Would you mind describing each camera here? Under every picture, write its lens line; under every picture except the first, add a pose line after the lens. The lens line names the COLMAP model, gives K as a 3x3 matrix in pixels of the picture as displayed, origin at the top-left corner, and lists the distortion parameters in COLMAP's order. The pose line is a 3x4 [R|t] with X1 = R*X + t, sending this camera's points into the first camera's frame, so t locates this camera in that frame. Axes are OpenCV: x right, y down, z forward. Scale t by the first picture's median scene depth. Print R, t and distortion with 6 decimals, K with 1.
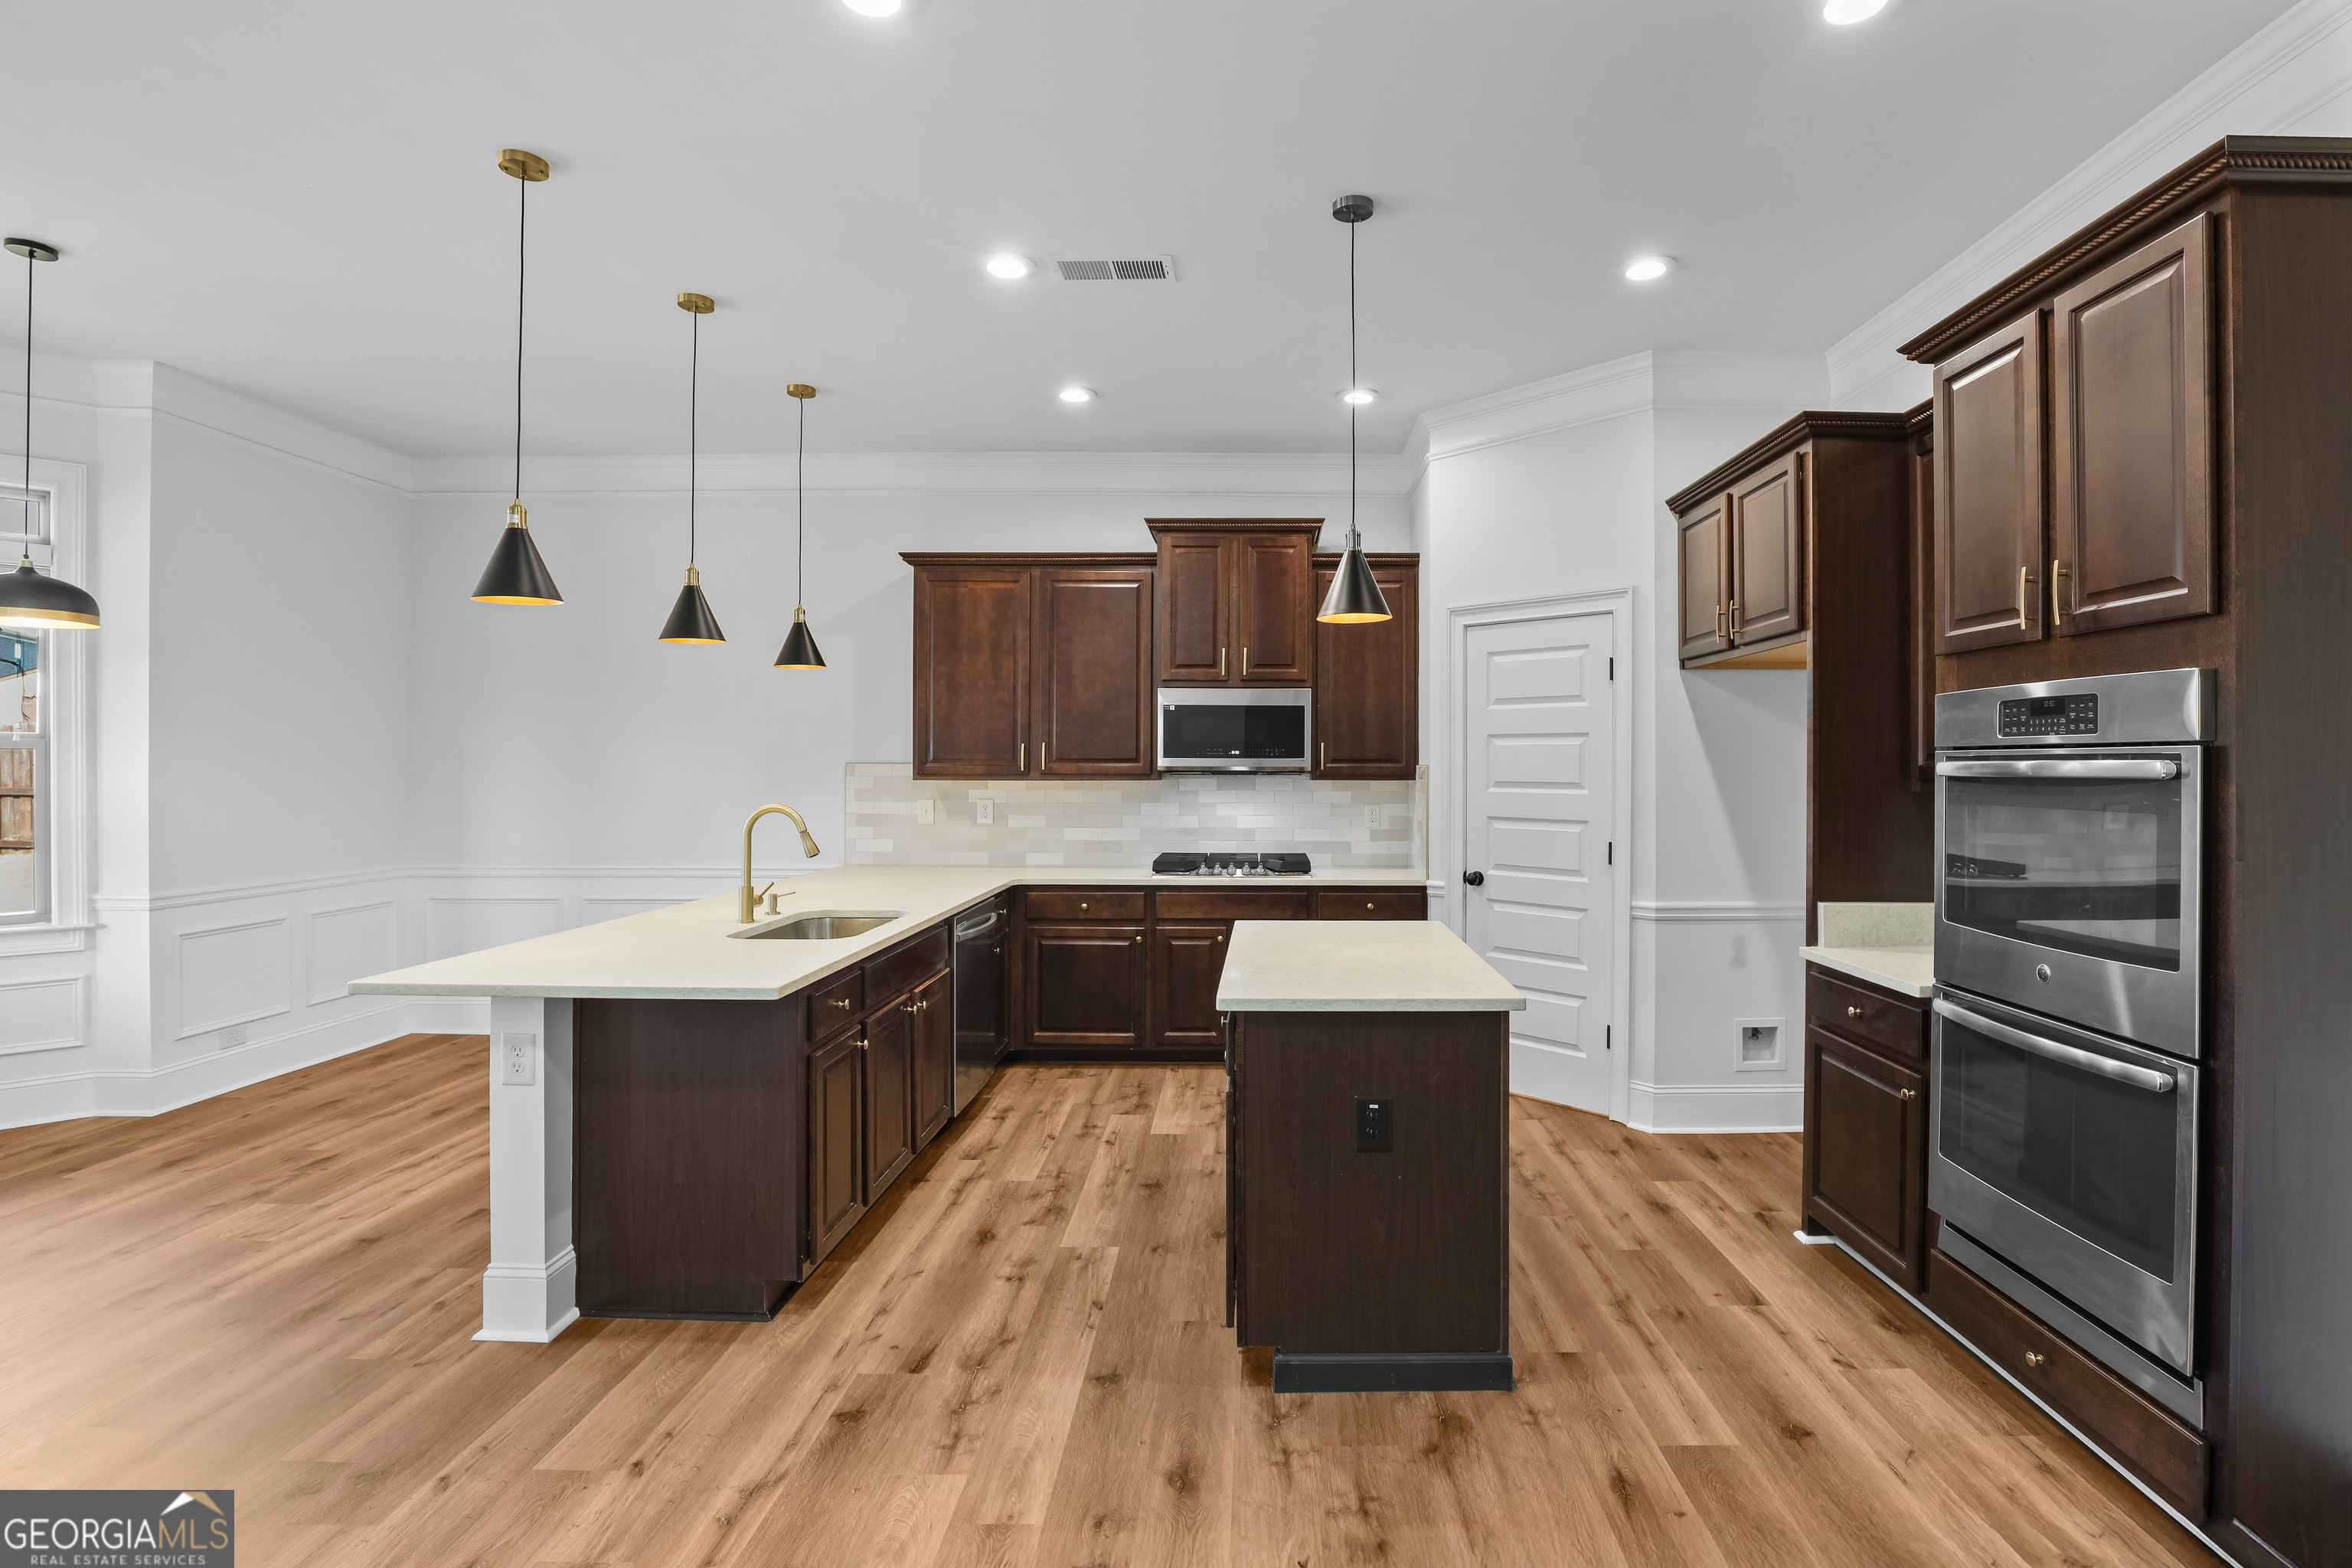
lens RADIAL K [[1076.5, 0, 1254.2], [0, 1076.5, 746.8], [0, 0, 1]] dist [-0.011952, -0.002194]
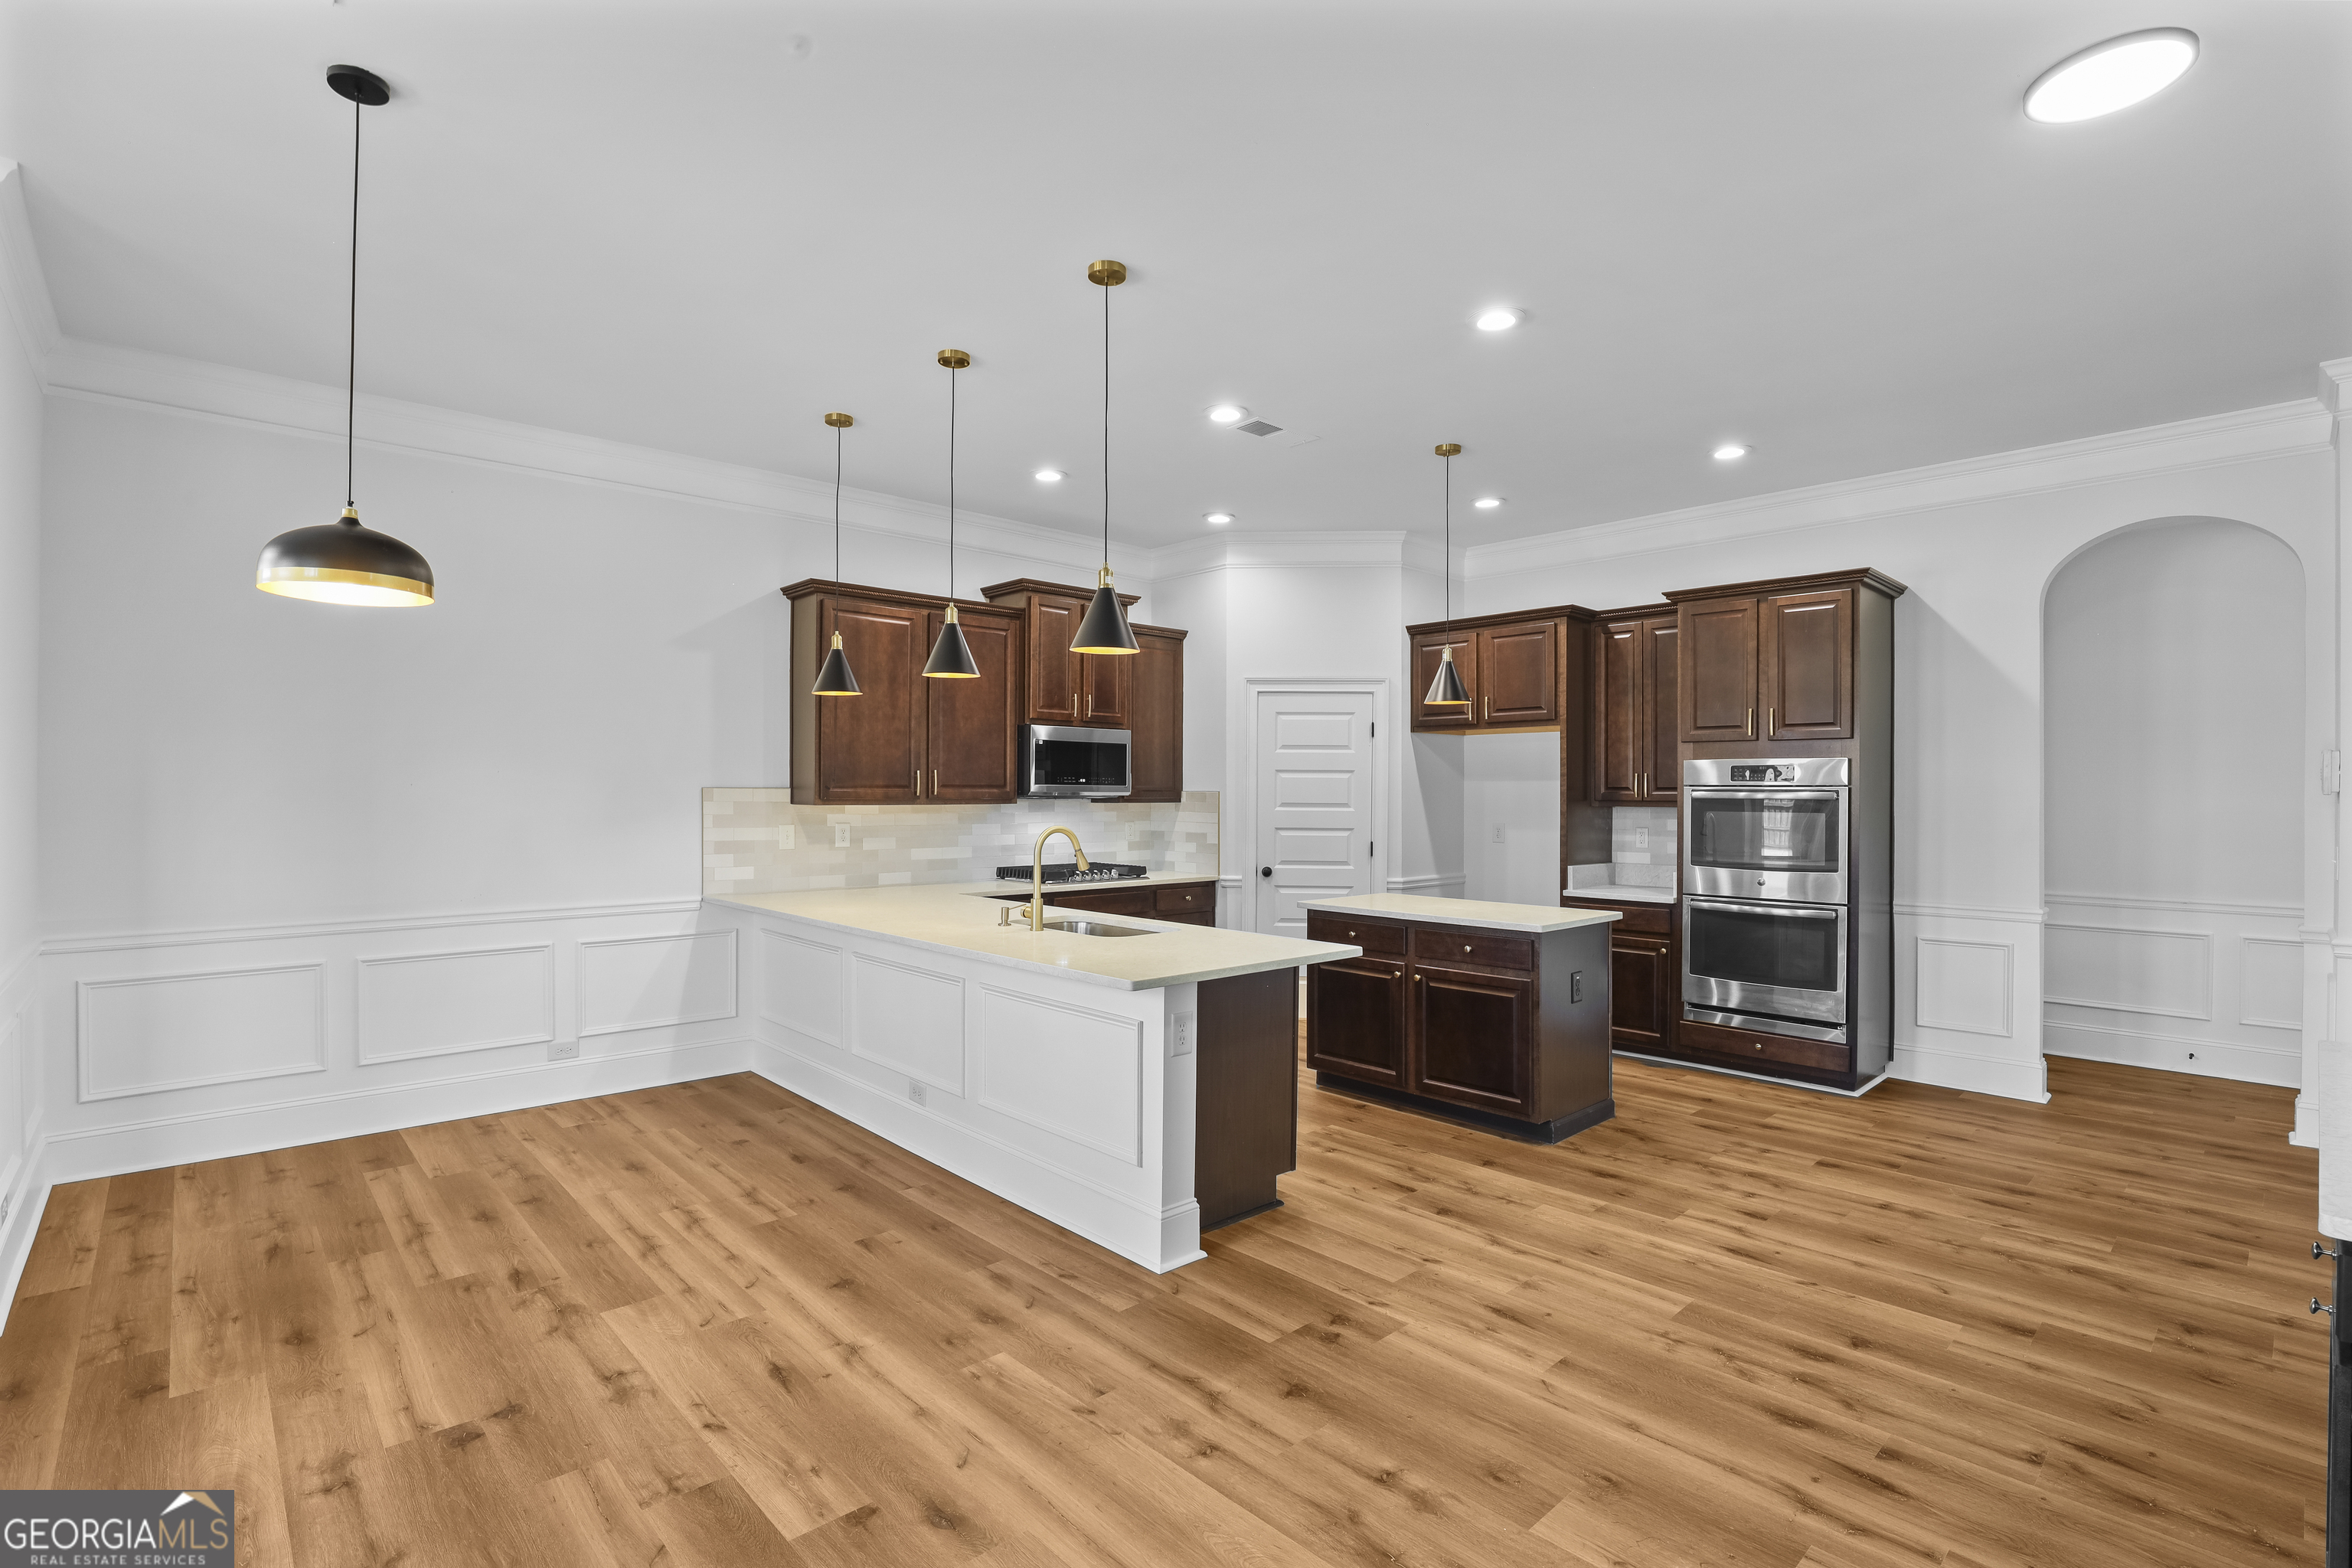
lens RADIAL K [[1061.2, 0, 1131.1], [0, 1061.2, 762.1], [0, 0, 1]] dist [-0.021578, 0.002655]
pose [[0.752873, 0.020191, 0.657856, -0.787777], [-0.014946, 0.999796, -0.013581, 0.000038], [-0.657996, 0.000392, 0.753021, 0.064644]]
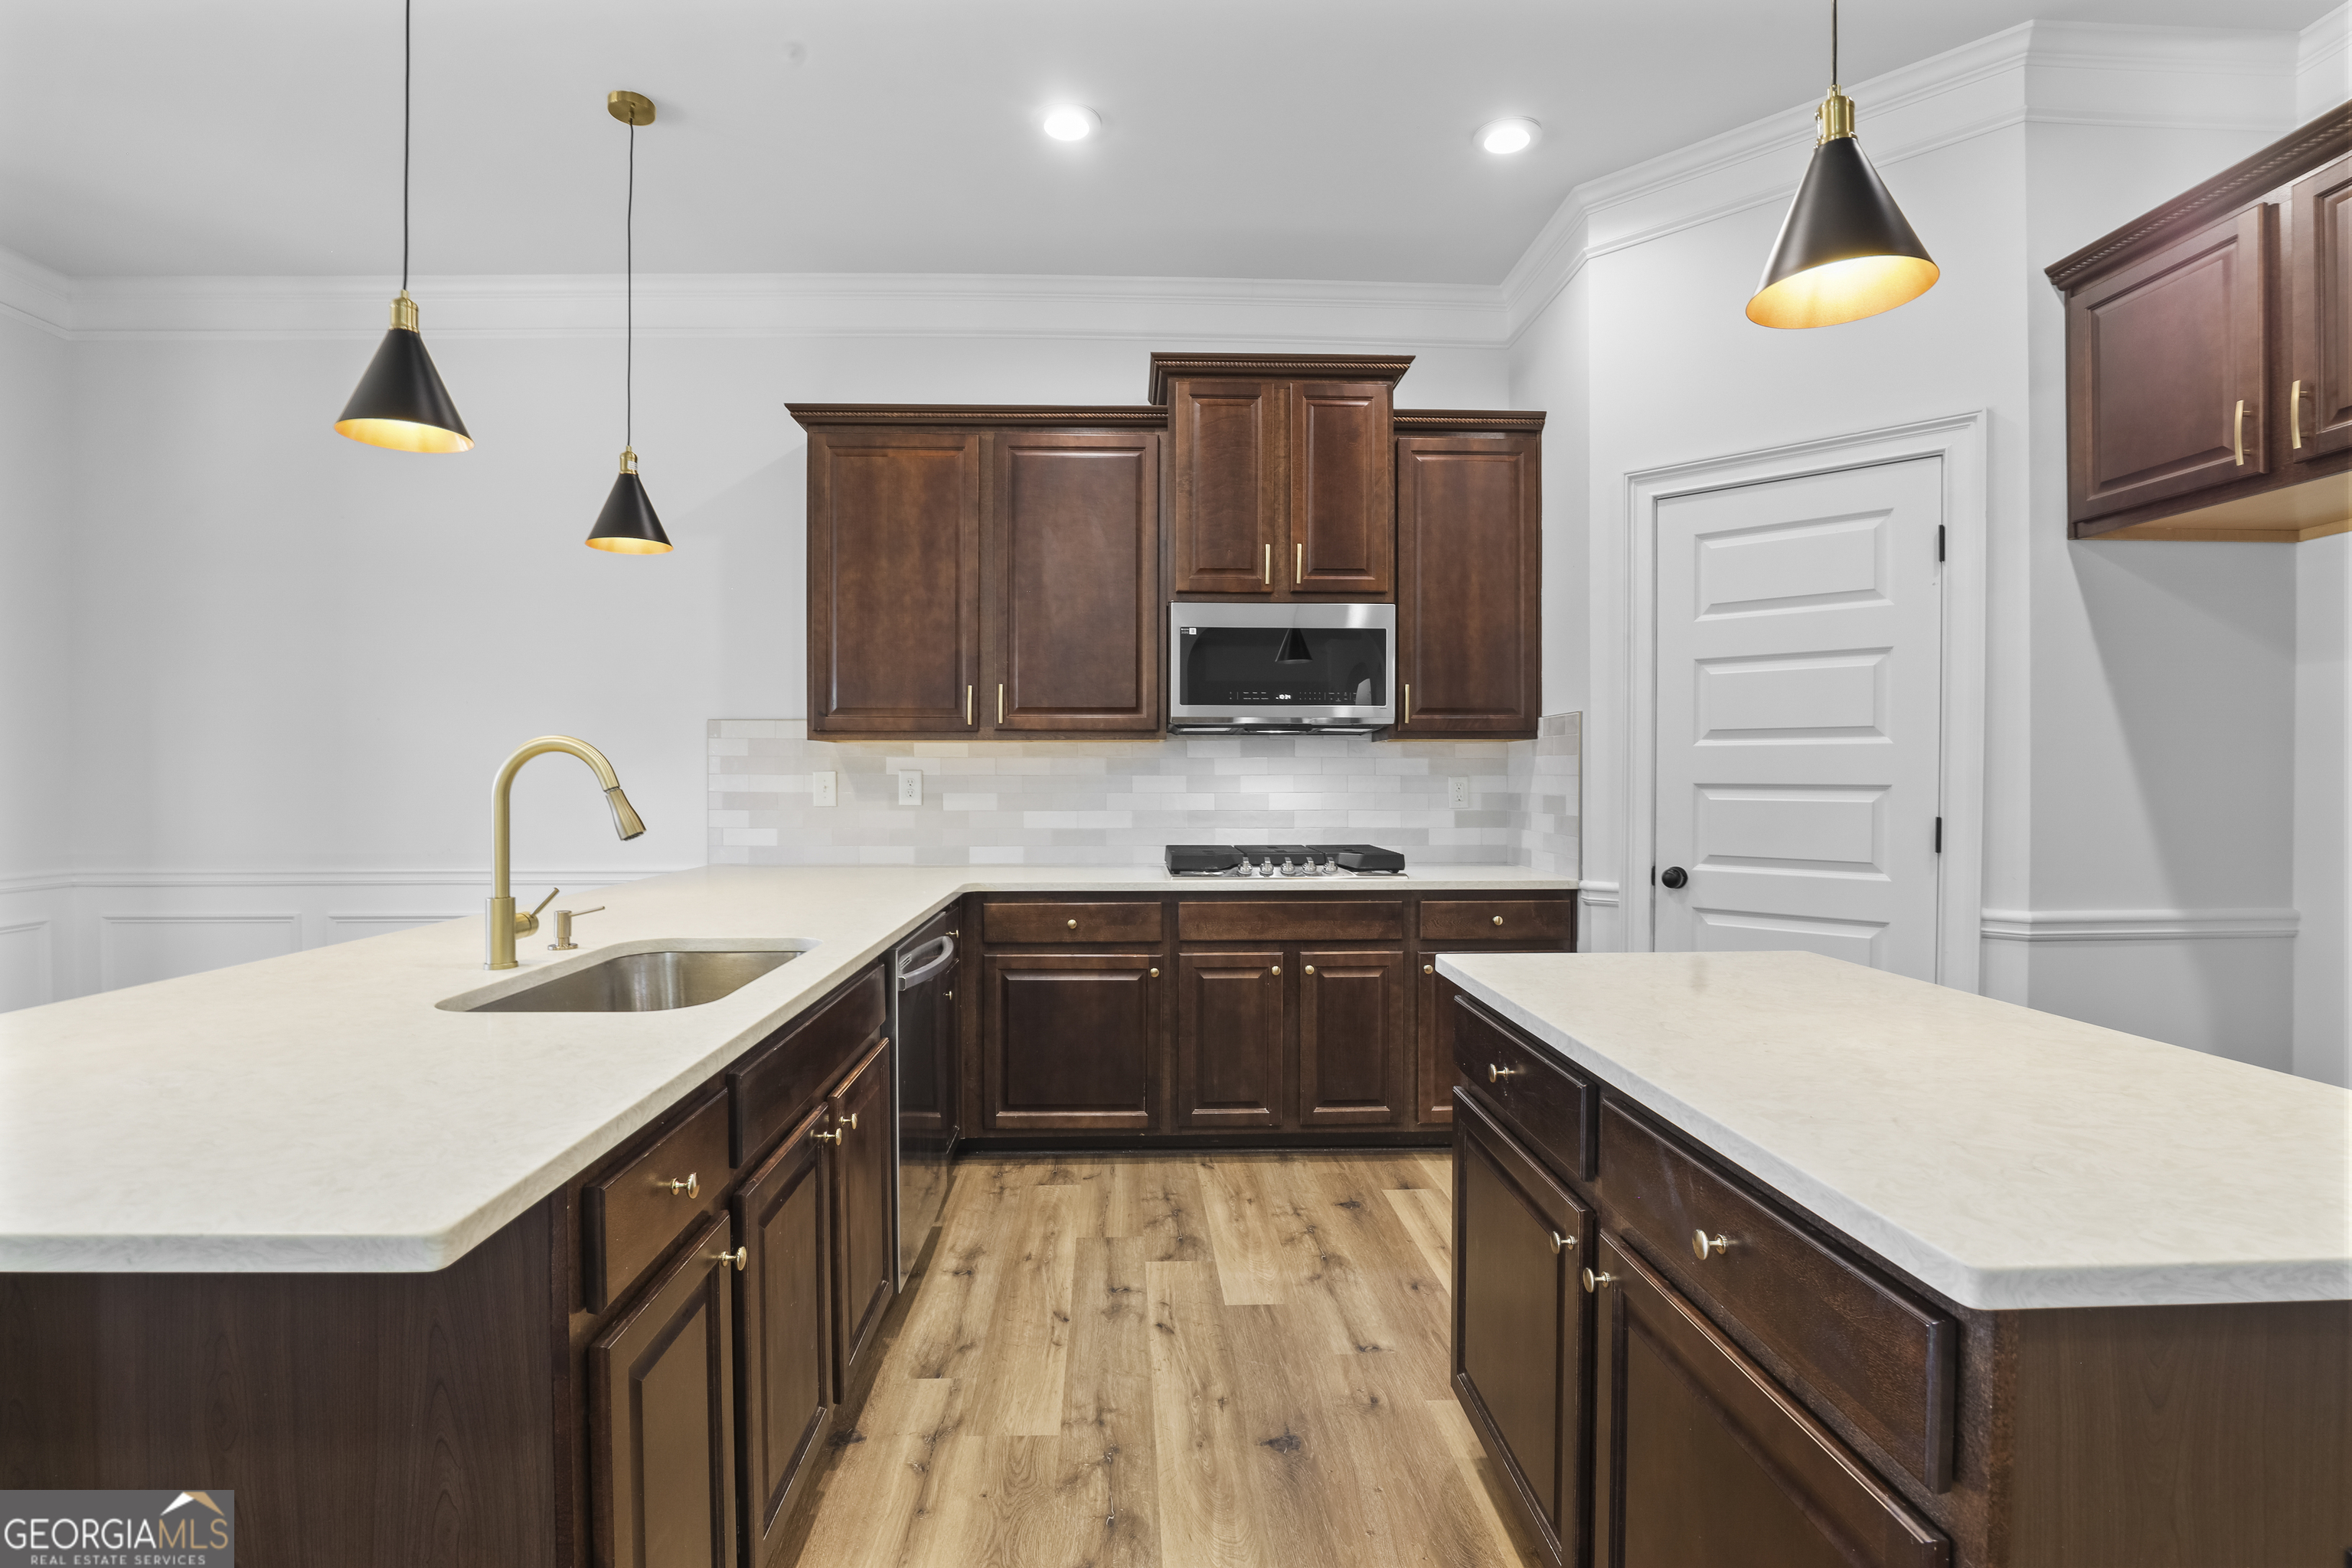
lens RADIAL K [[1061.2, 0, 1170.3], [0, 1061.2, 774.4], [0, 0, 1]] dist [-0.021578, 0.002655]
pose [[0.999130, -0.001713, 0.041659, -0.122156], [0.000993, 0.999850, 0.017316, 0.043937], [-0.041683, -0.017259, 0.998982, 0.338168]]
